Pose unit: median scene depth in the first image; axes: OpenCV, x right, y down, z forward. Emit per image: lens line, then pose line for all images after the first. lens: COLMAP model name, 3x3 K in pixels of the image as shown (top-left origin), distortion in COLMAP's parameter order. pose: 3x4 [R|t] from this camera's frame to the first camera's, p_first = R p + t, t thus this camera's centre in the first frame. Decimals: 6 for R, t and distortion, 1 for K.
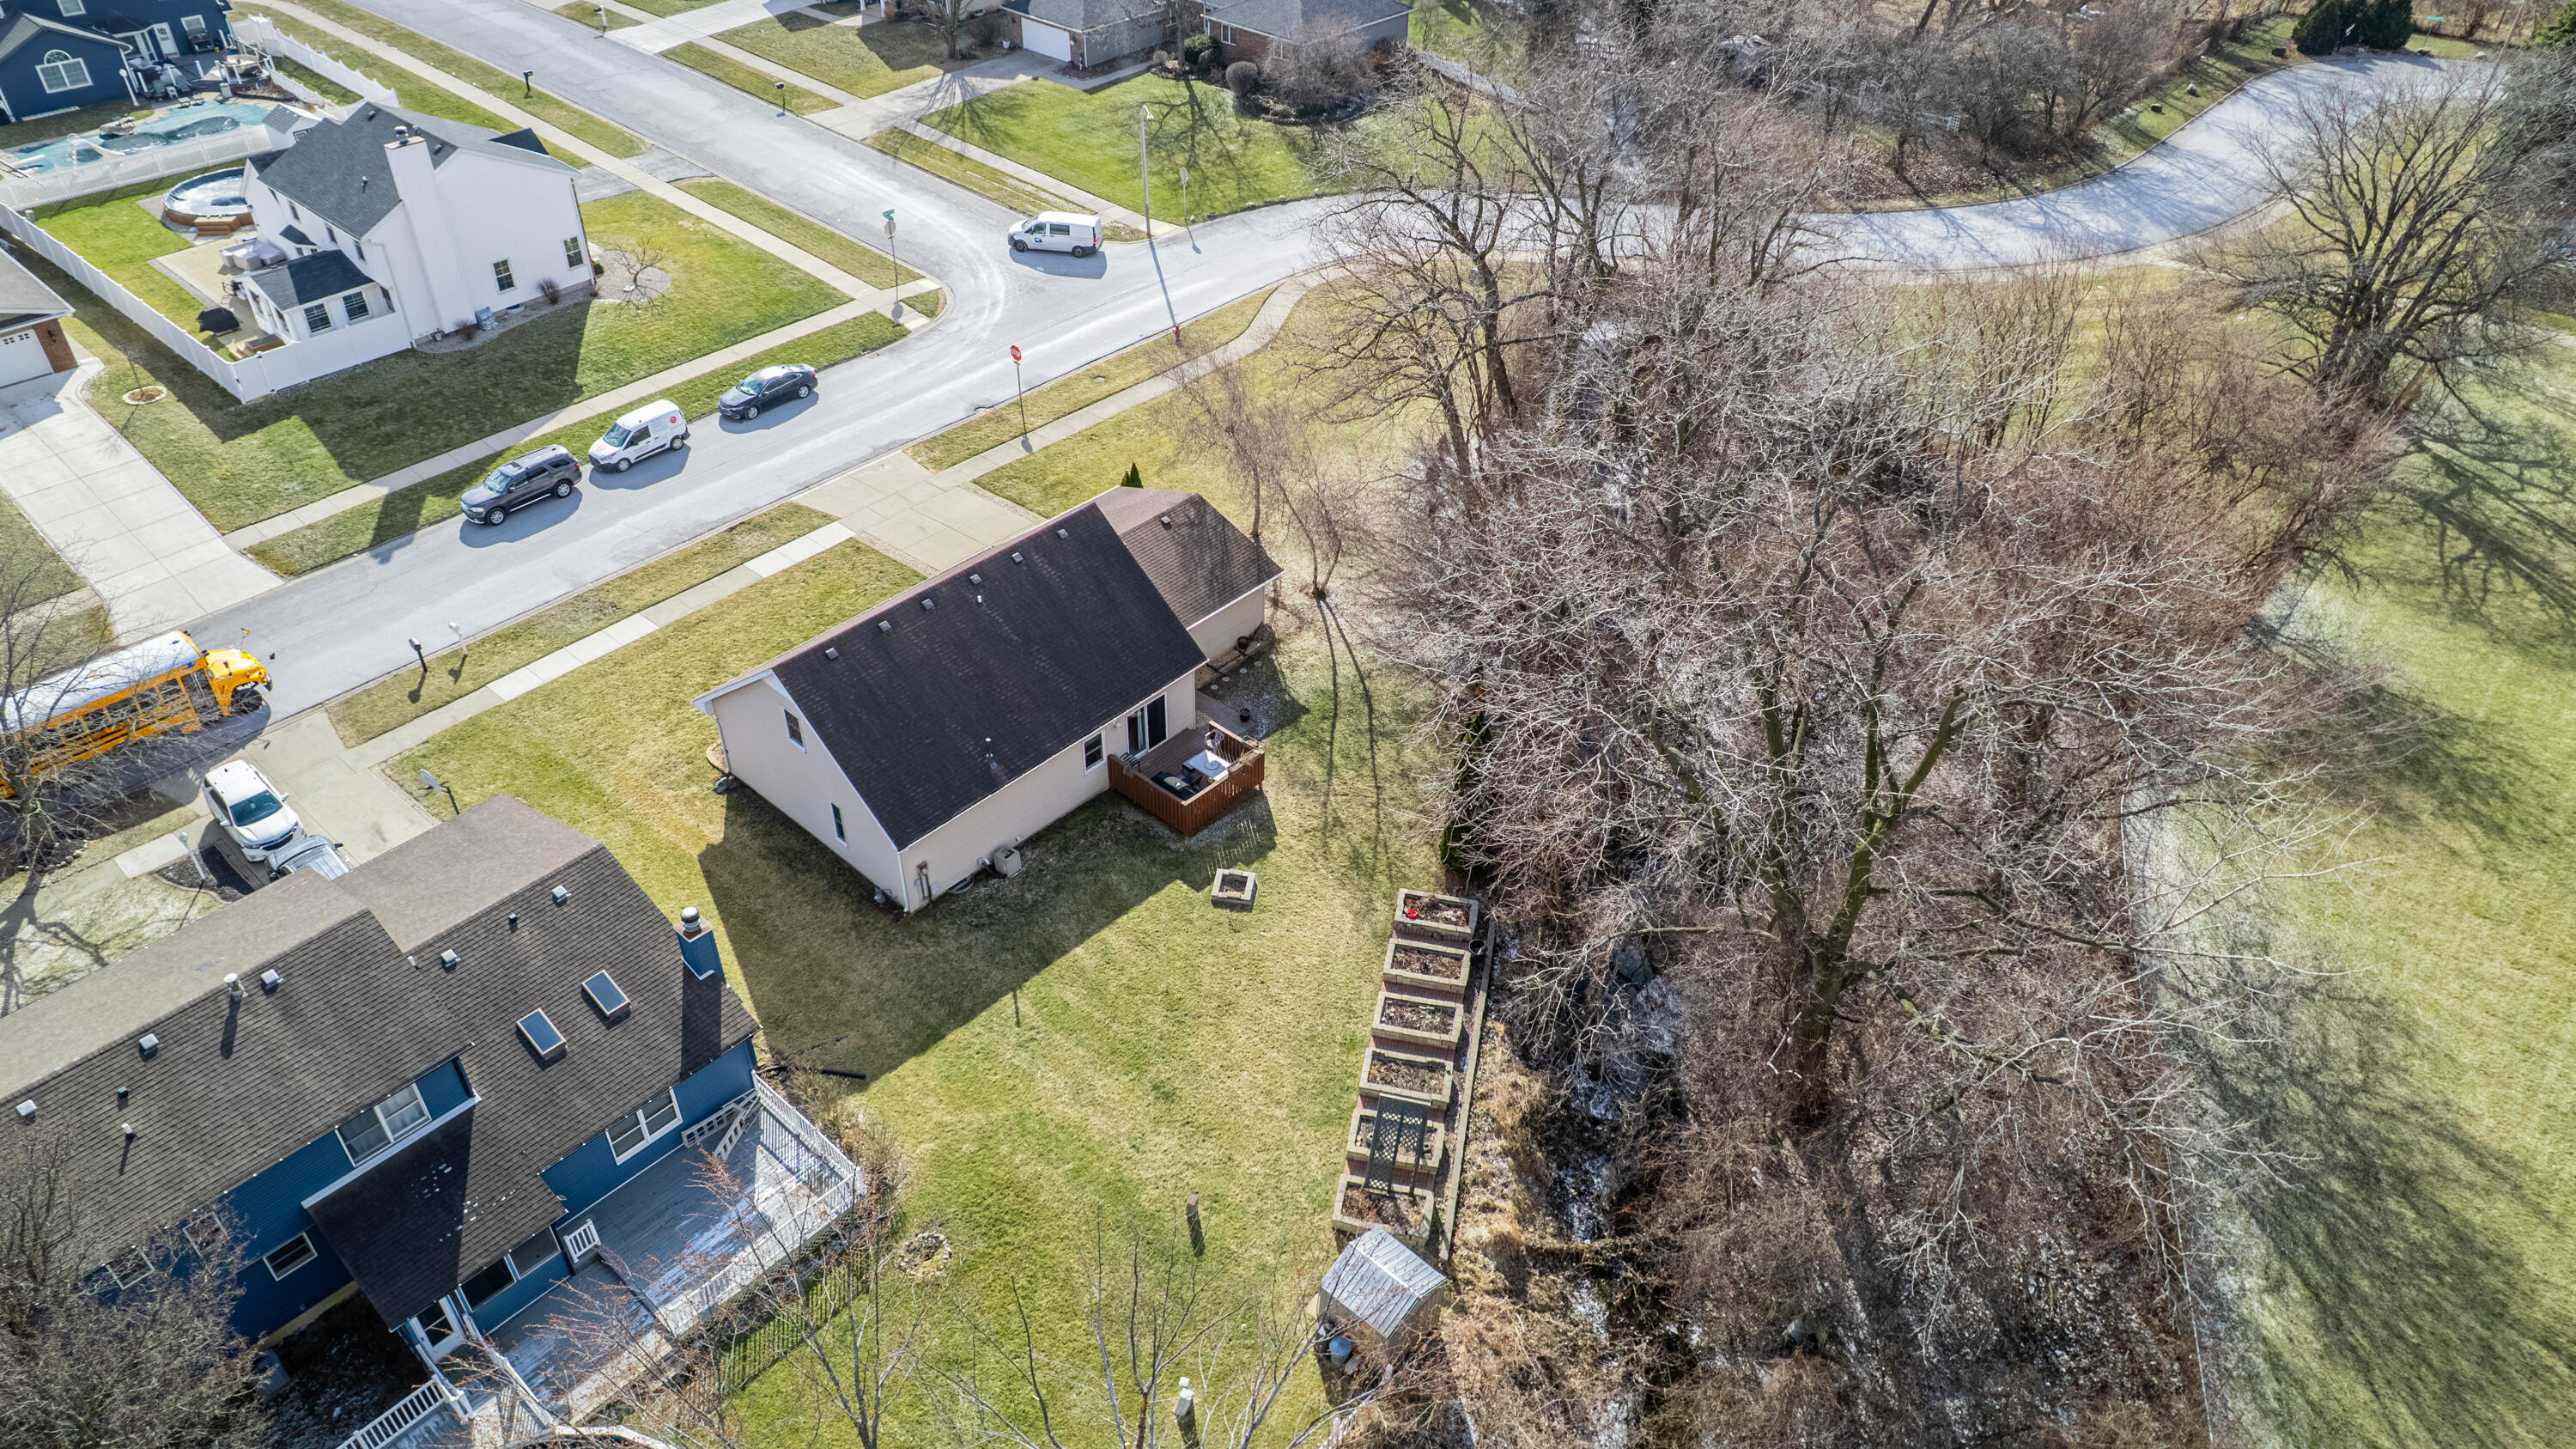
lens RADIAL K [[1706.9, 0, 1288.0], [0, 1706.9, 724.5], [0, 0, 1]] dist [-0.074740, 0.069550]
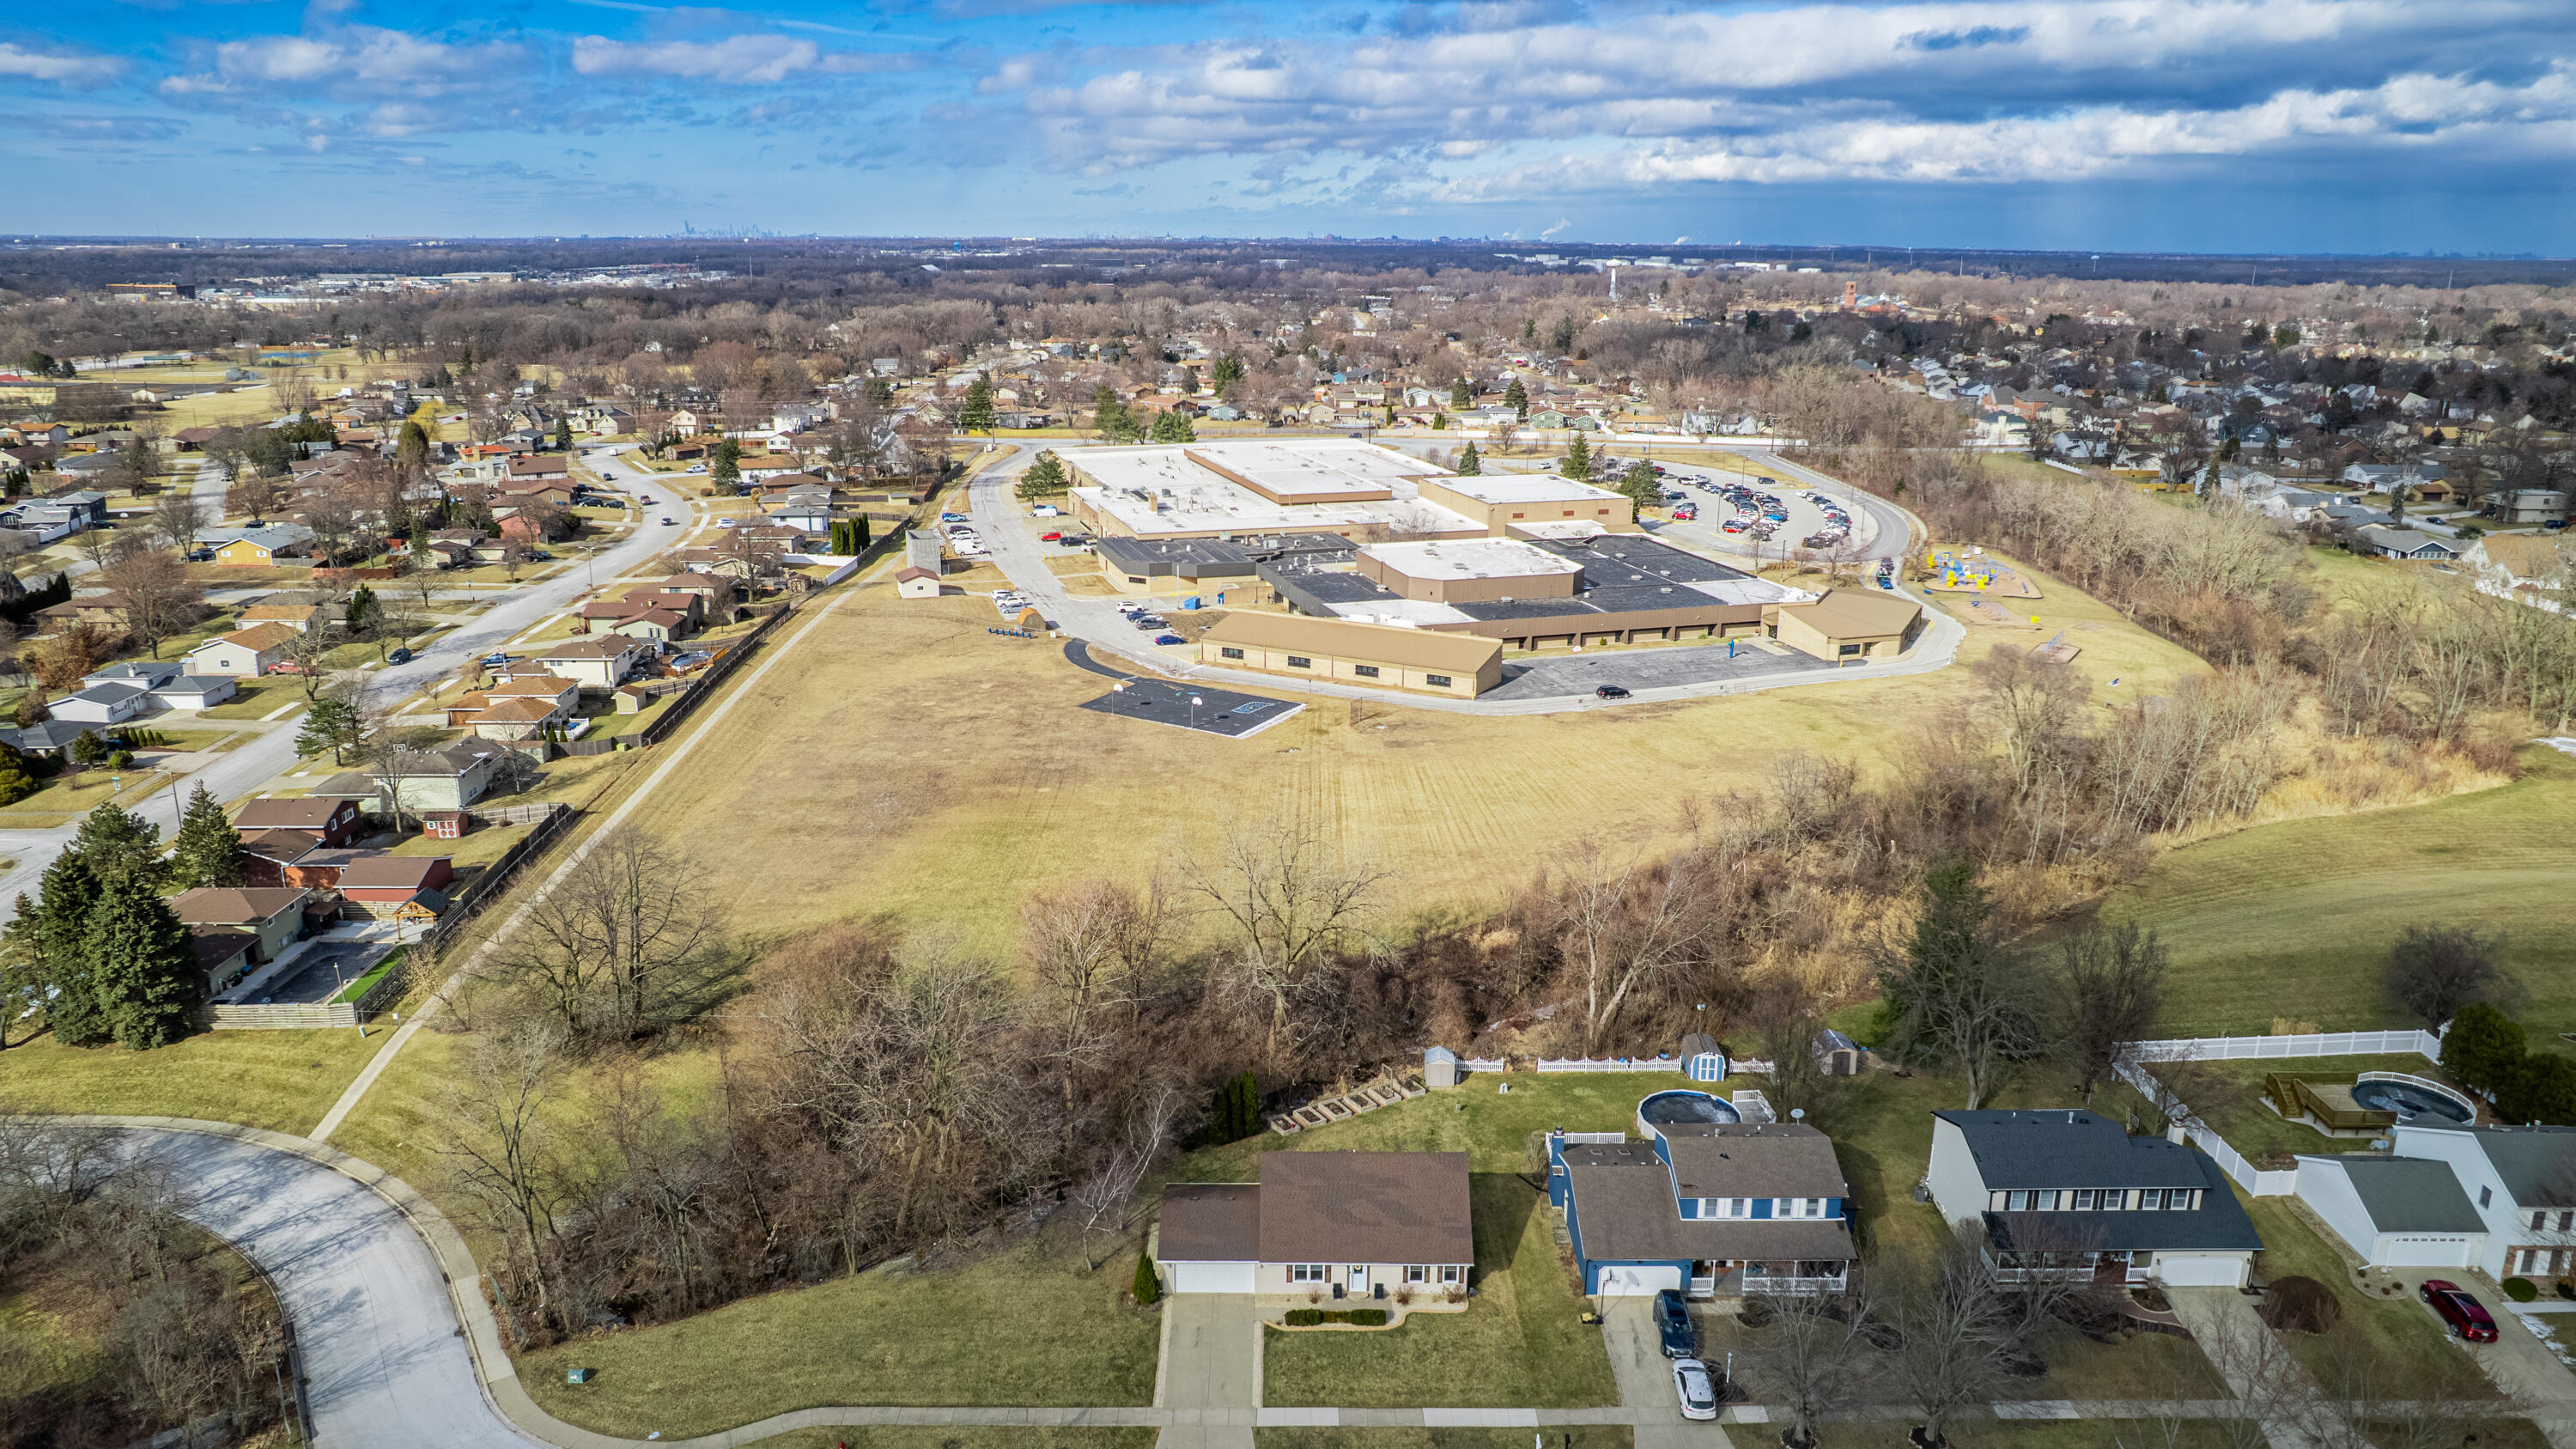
lens RADIAL K [[1706.9, 0, 1288.0], [0, 1706.9, 724.5], [0, 0, 1]] dist [-0.074740, 0.069550]
pose [[-0.674293, -0.238345, 0.698943, -1.286129], [0.453317, 0.613566, 0.646561, -1.557533], [-0.582952, 0.752814, -0.305677, 1.167231]]
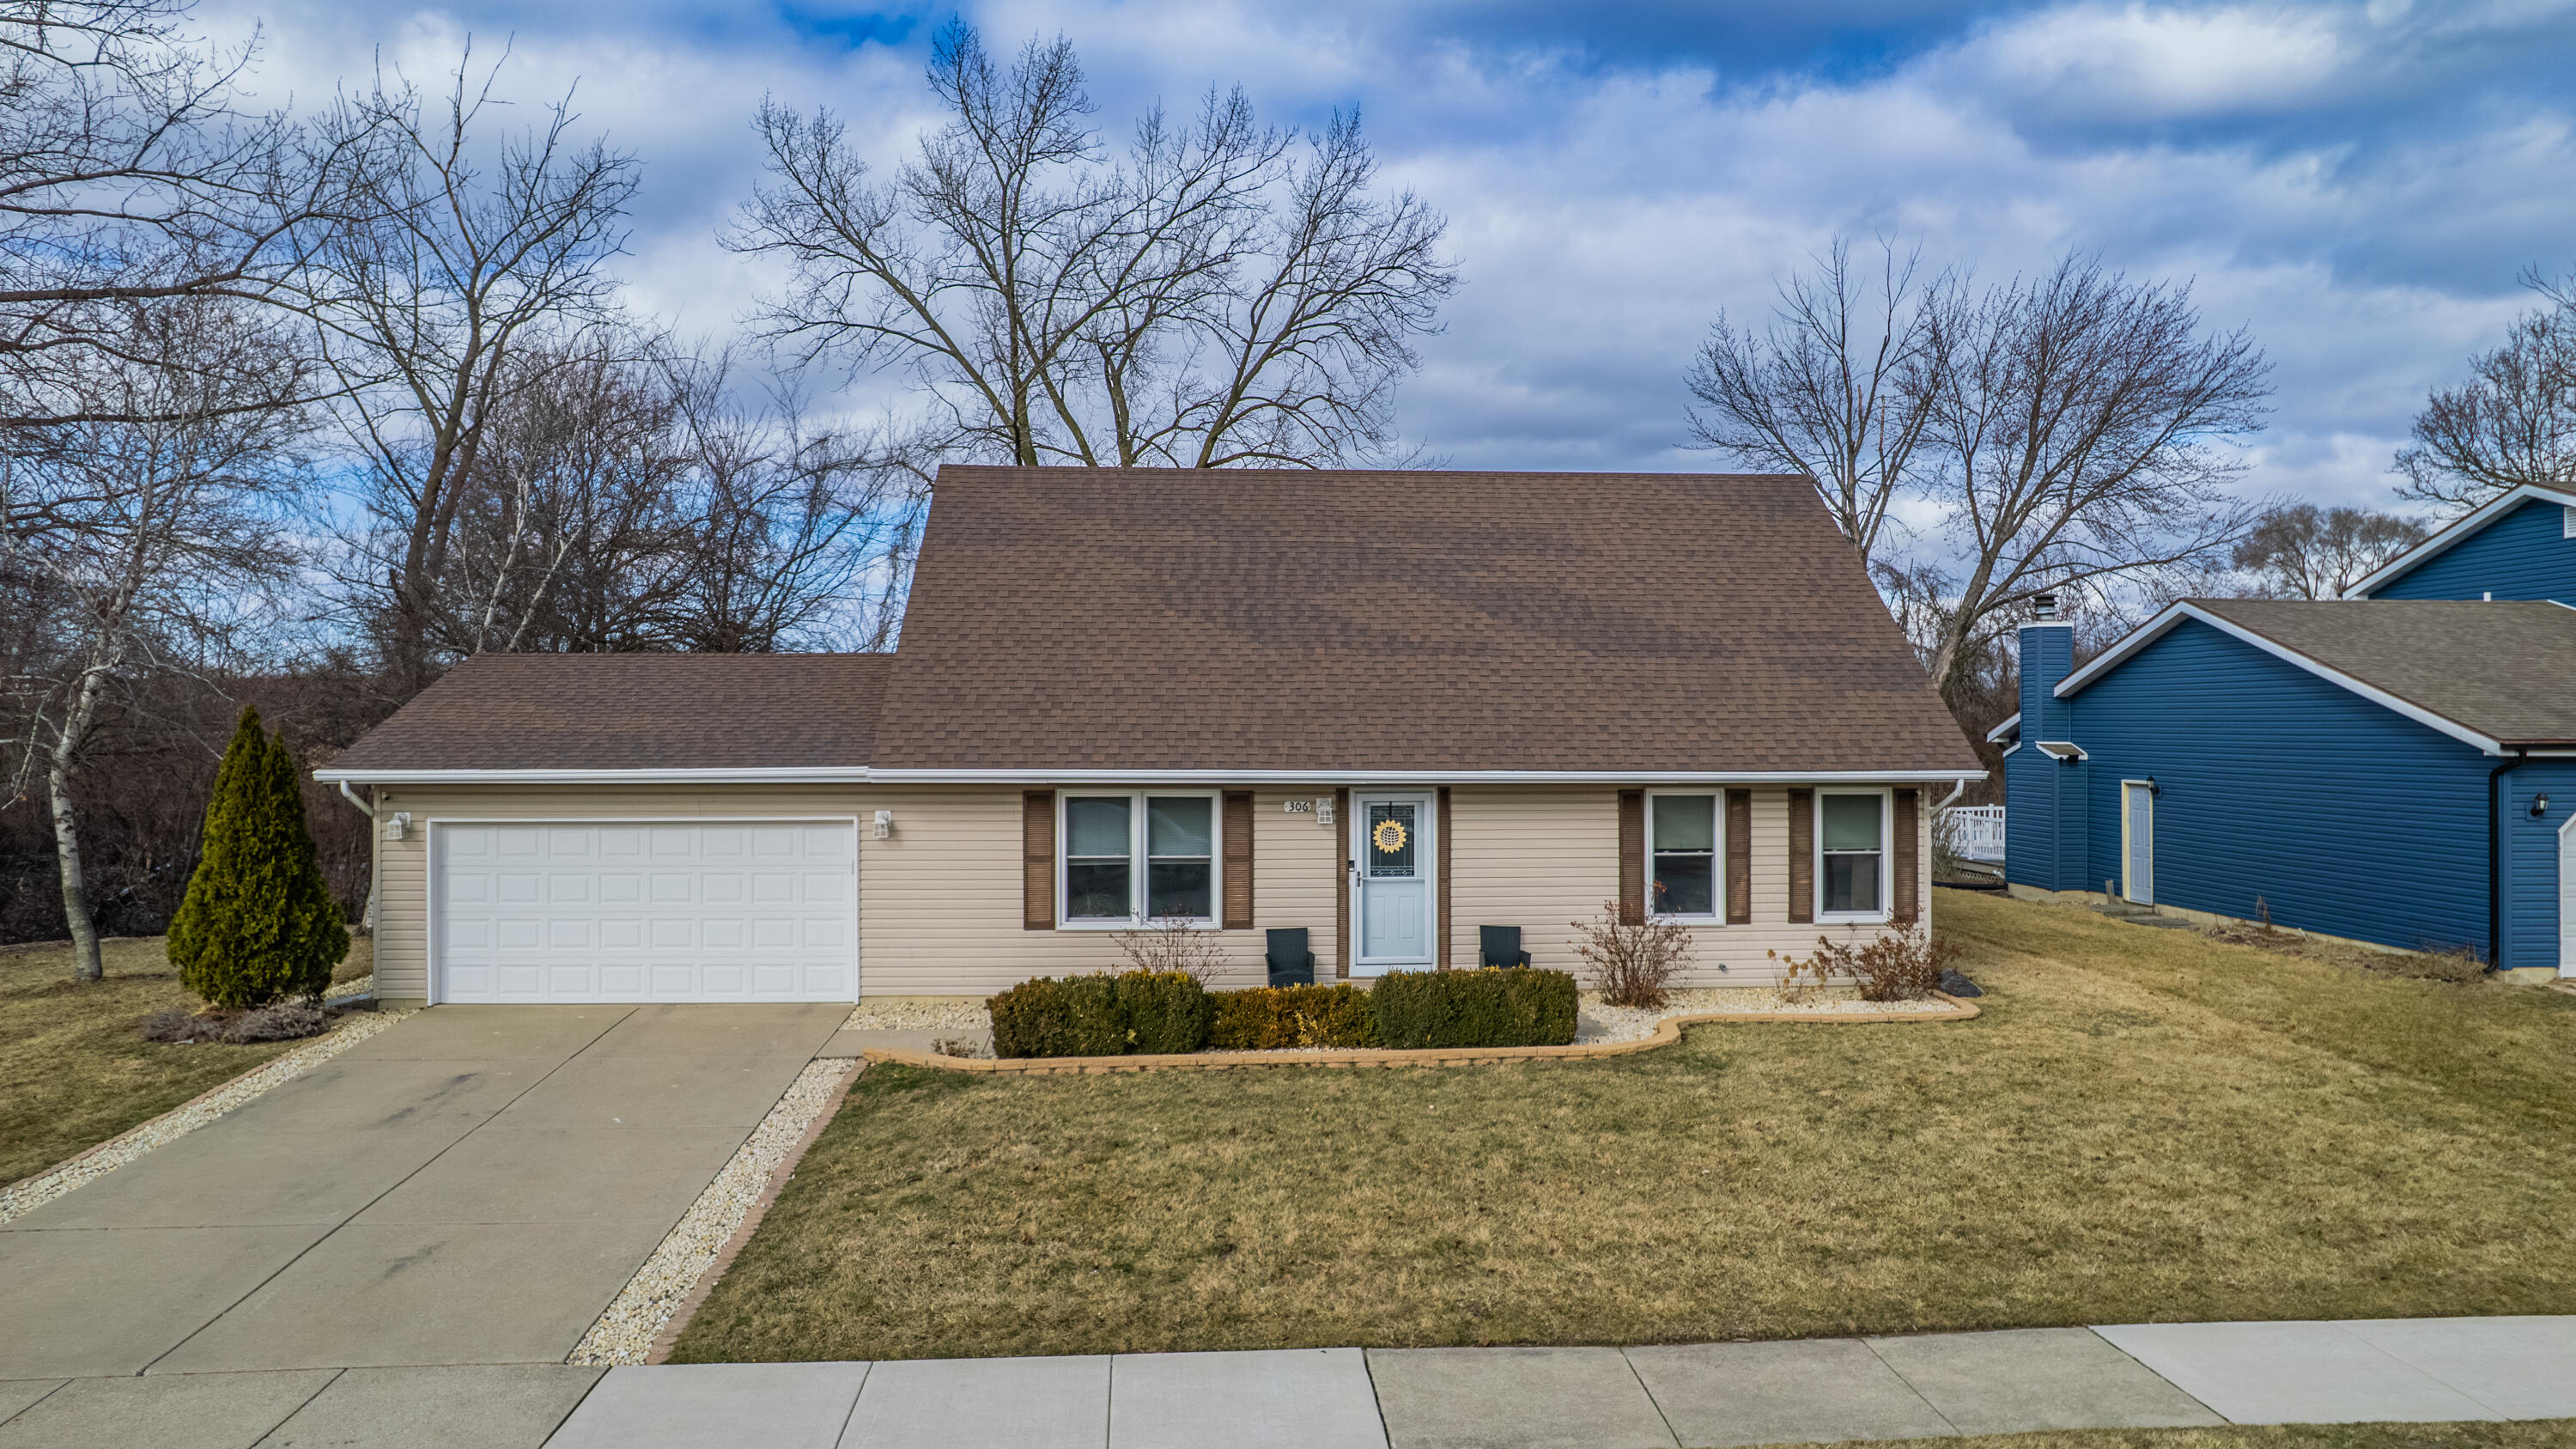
lens RADIAL K [[1706.9, 0, 1288.0], [0, 1706.9, 724.5], [0, 0, 1]] dist [-0.074740, 0.069550]
pose [[-0.724064, -0.031548, 0.689011, -0.464334], [0.422406, 0.769424, 0.479125, -0.236933], [-0.545257, 0.637959, -0.543786, 1.196190]]
